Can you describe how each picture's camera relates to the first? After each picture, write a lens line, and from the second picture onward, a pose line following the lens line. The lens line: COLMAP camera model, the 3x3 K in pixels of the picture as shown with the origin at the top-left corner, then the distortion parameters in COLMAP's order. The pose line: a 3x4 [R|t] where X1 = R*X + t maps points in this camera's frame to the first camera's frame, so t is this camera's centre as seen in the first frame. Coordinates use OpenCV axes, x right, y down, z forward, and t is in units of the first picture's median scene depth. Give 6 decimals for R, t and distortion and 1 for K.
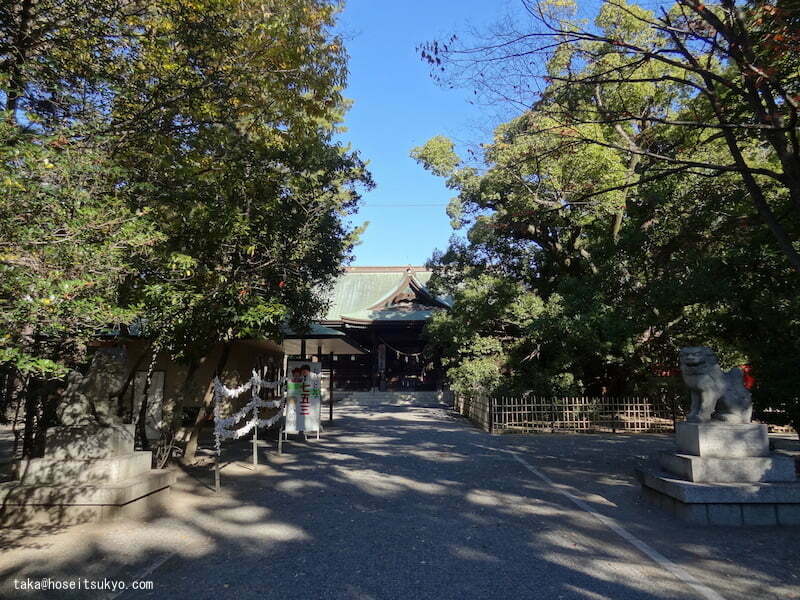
lens RADIAL K [[561.9, 0, 400.0], [0, 561.9, 300.0], [0, 0, 1]] dist [0.002757, 0.001748]
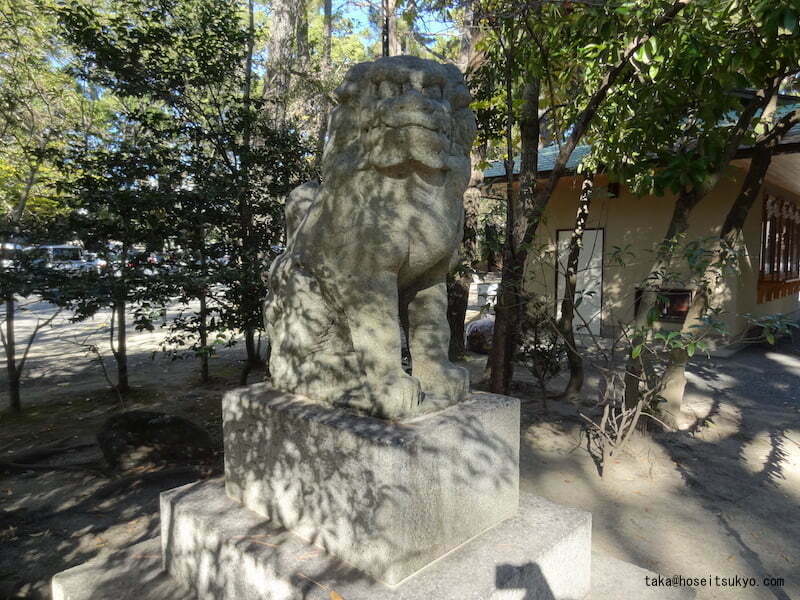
lens RADIAL K [[561.9, 0, 400.0], [0, 561.9, 300.0], [0, 0, 1]] dist [0.002757, 0.001748]
pose [[0.749474, 0.069297, -0.658398, -0.386453], [0.087147, 0.975526, 0.201877, 0.137297], [0.656273, -0.208679, 0.725092, 0.867581]]
